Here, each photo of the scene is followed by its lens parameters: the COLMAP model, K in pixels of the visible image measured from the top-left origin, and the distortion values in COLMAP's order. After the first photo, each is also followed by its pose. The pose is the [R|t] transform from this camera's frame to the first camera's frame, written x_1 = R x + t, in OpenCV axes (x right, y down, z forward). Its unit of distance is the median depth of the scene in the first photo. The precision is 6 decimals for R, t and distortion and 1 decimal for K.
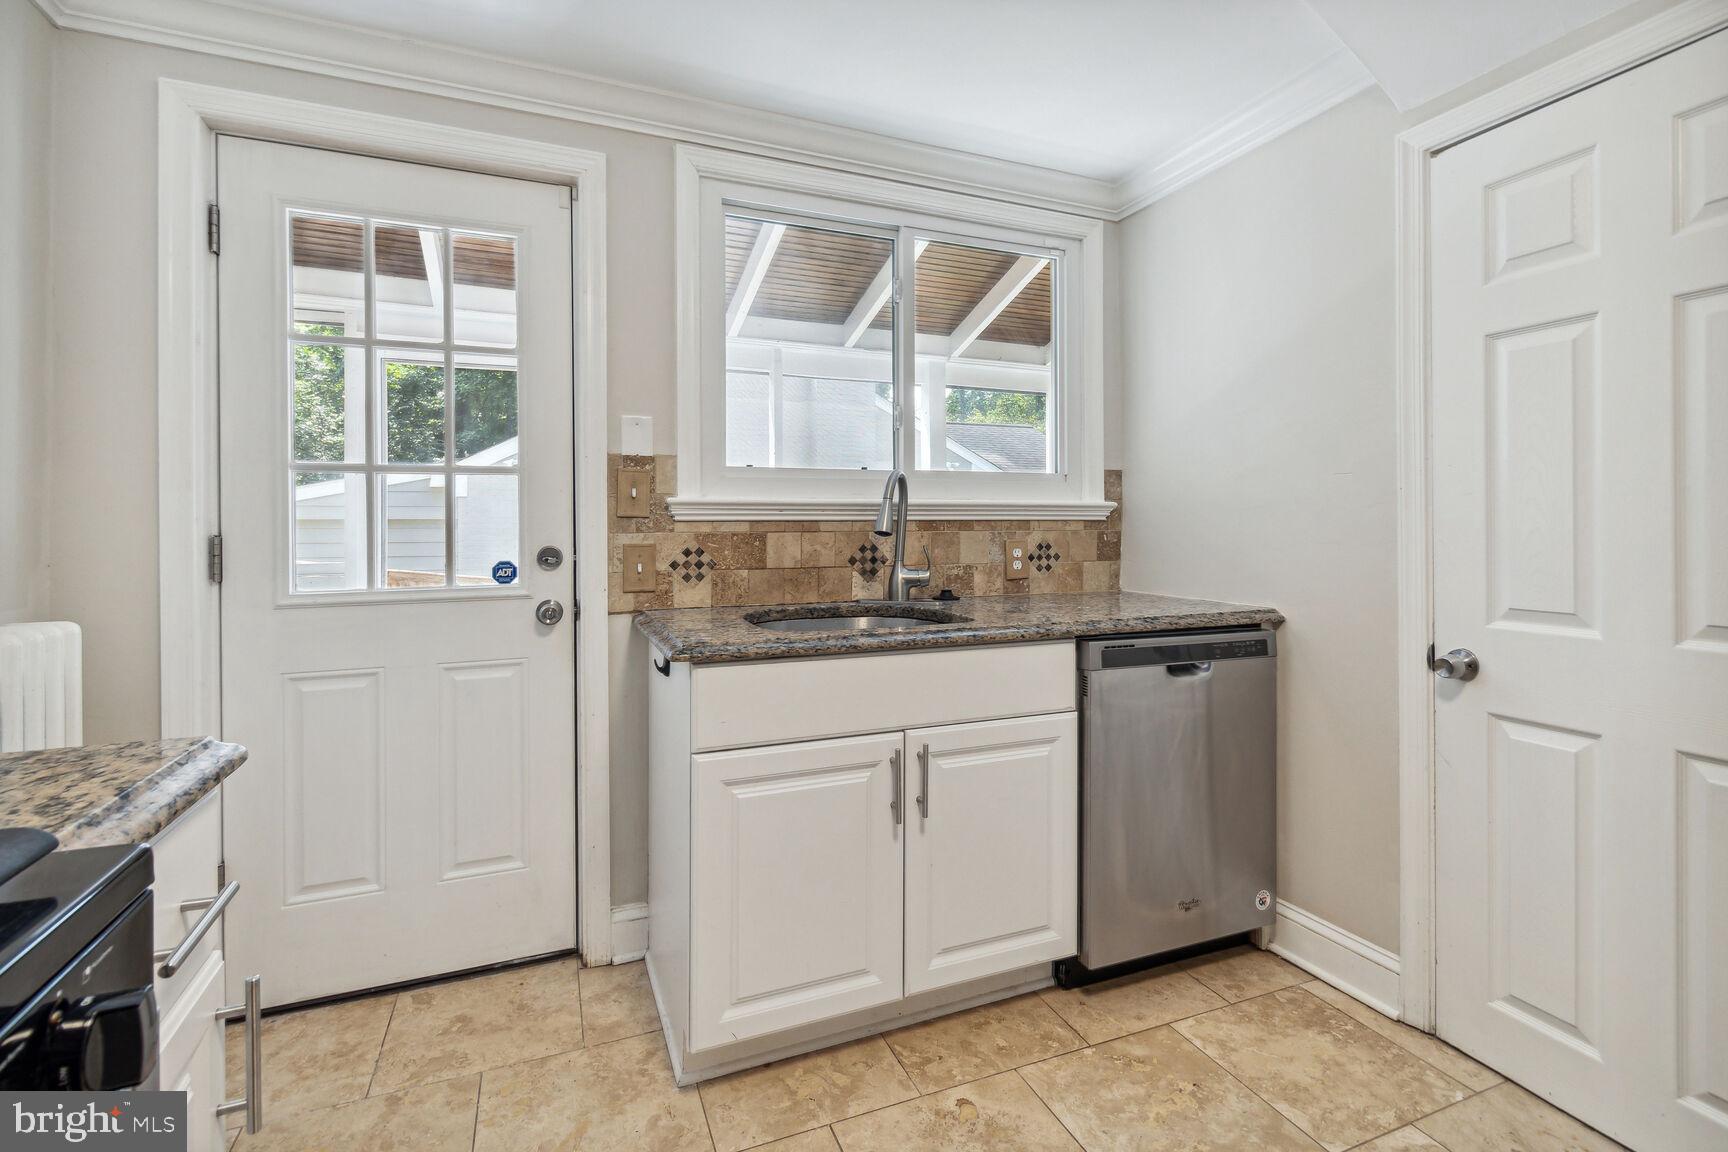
lens RADIAL K [[762.0, 0, 844.4], [0, 762.0, 512.0], [0, 0, 1]] dist [0.000698, 0.000147]
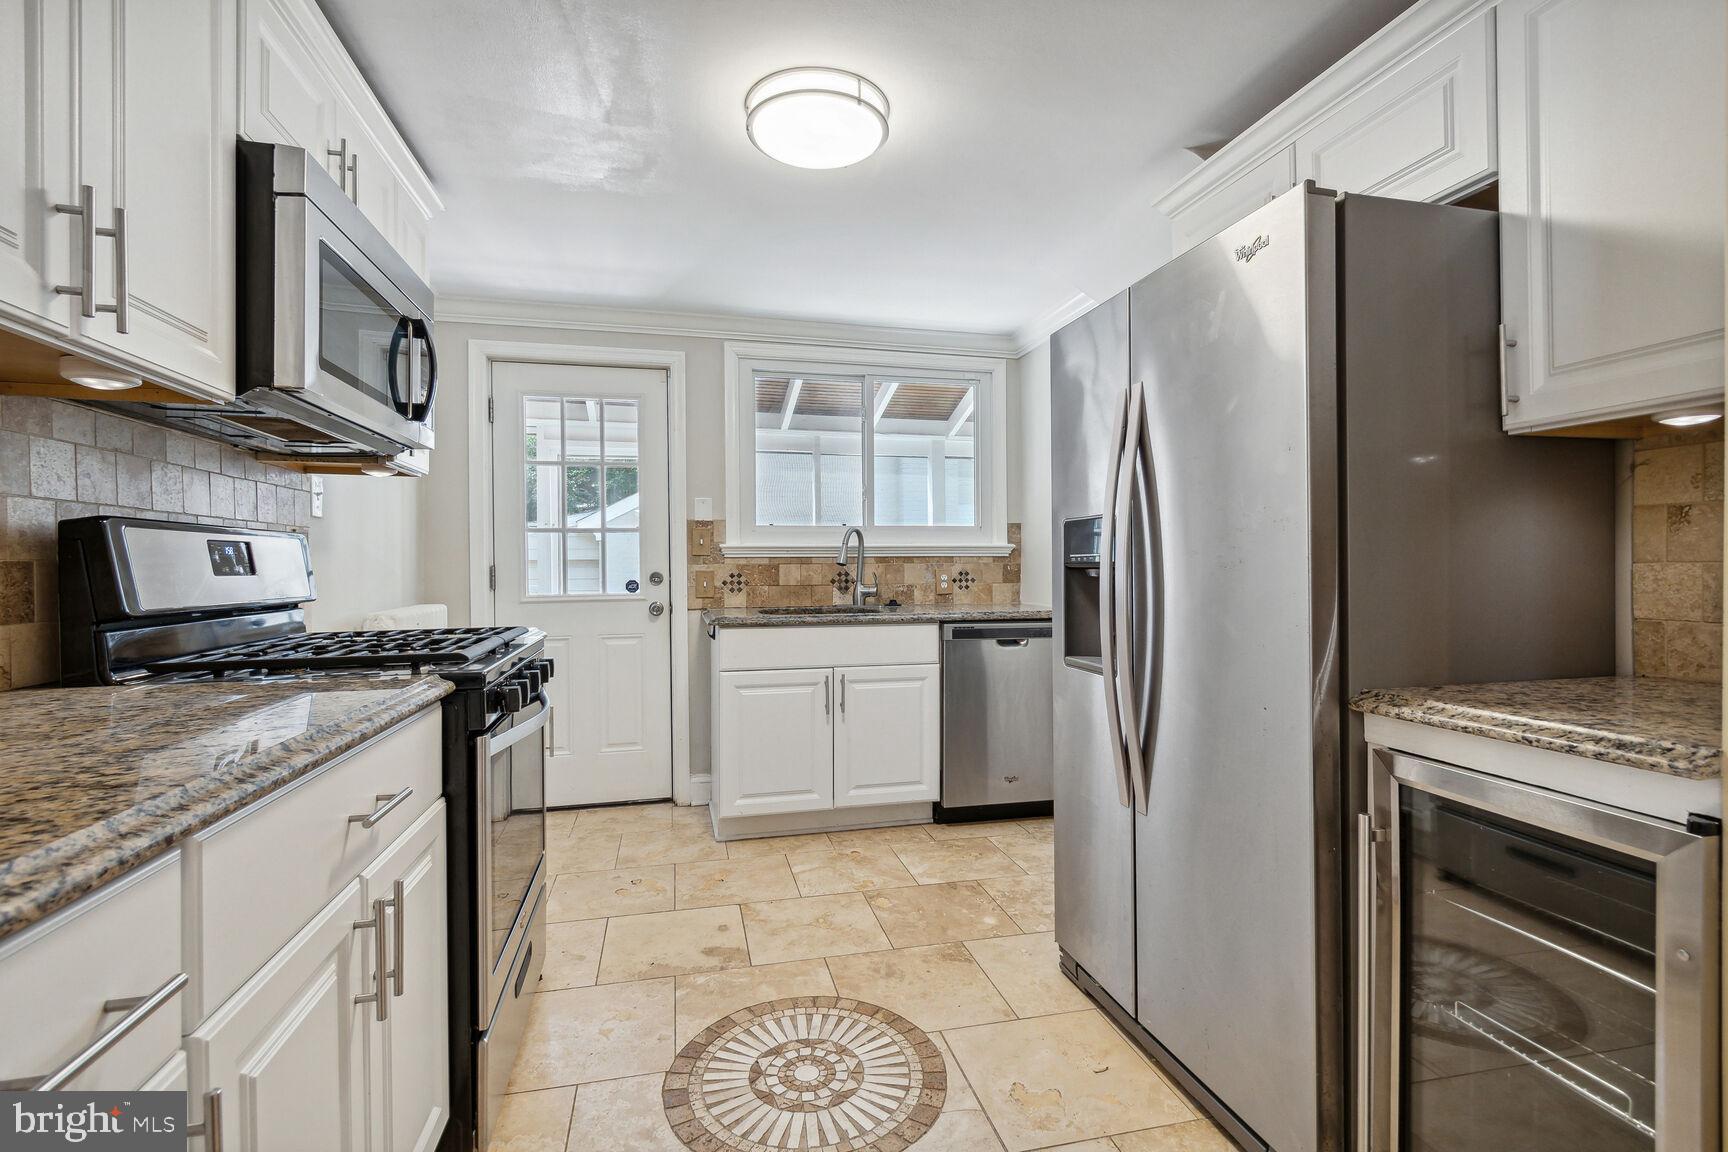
lens RADIAL K [[787.6, 0, 866.6], [0, 787.6, 551.2], [0, 0, 1]] dist [-0.000929, -0.000024]
pose [[0.990678, -0.005741, -0.136105, 0.351420], [0.005559, 0.999983, -0.001721, 0.002245], [0.136113, 0.000949, 0.990693, -0.757645]]
